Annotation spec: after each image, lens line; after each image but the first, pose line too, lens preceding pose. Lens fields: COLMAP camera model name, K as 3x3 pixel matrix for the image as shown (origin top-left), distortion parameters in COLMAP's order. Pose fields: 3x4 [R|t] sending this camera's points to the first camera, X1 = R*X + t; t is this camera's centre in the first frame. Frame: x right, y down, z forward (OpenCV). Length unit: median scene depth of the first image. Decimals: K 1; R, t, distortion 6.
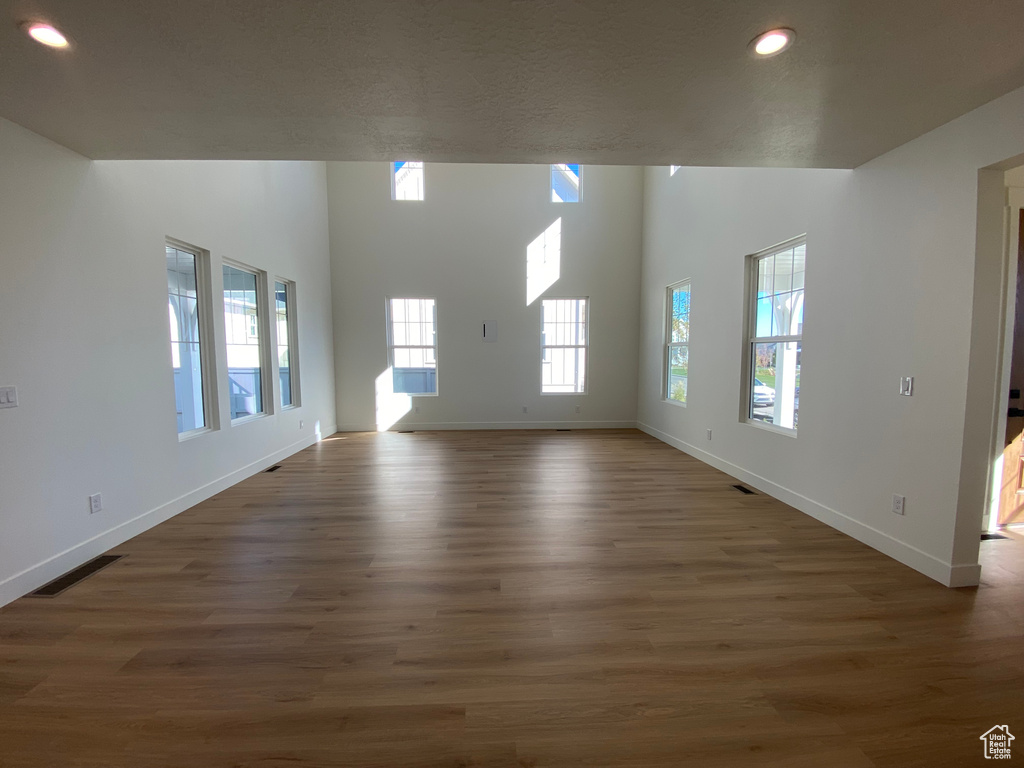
lens RADIAL K [[414.6, 0, 504.3], [0, 414.6, 383.6], [0, 0, 1]] dist [0.027549, -0.024642]
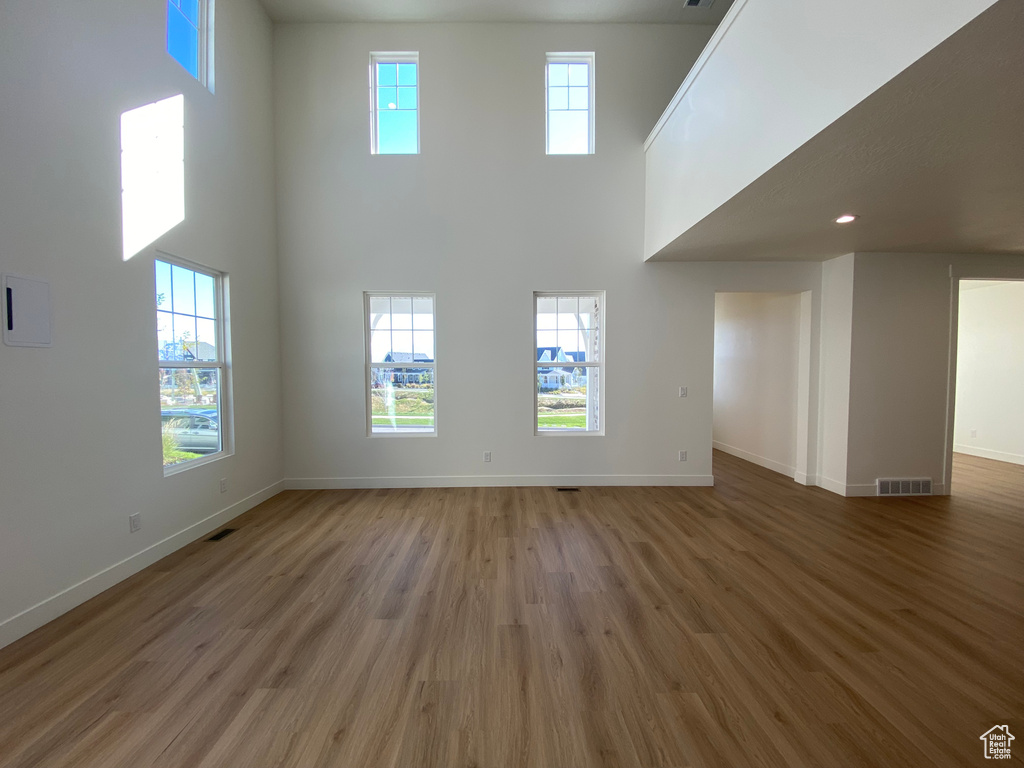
lens RADIAL K [[414.6, 0, 504.3], [0, 414.6, 383.6], [0, 0, 1]] dist [0.027549, -0.024642]
pose [[0.027060, -0.031361, 0.999142, -0.548467], [0.080093, 0.996362, 0.029105, -0.088342], [-0.996420, 0.079237, 0.029473, 1.022204]]
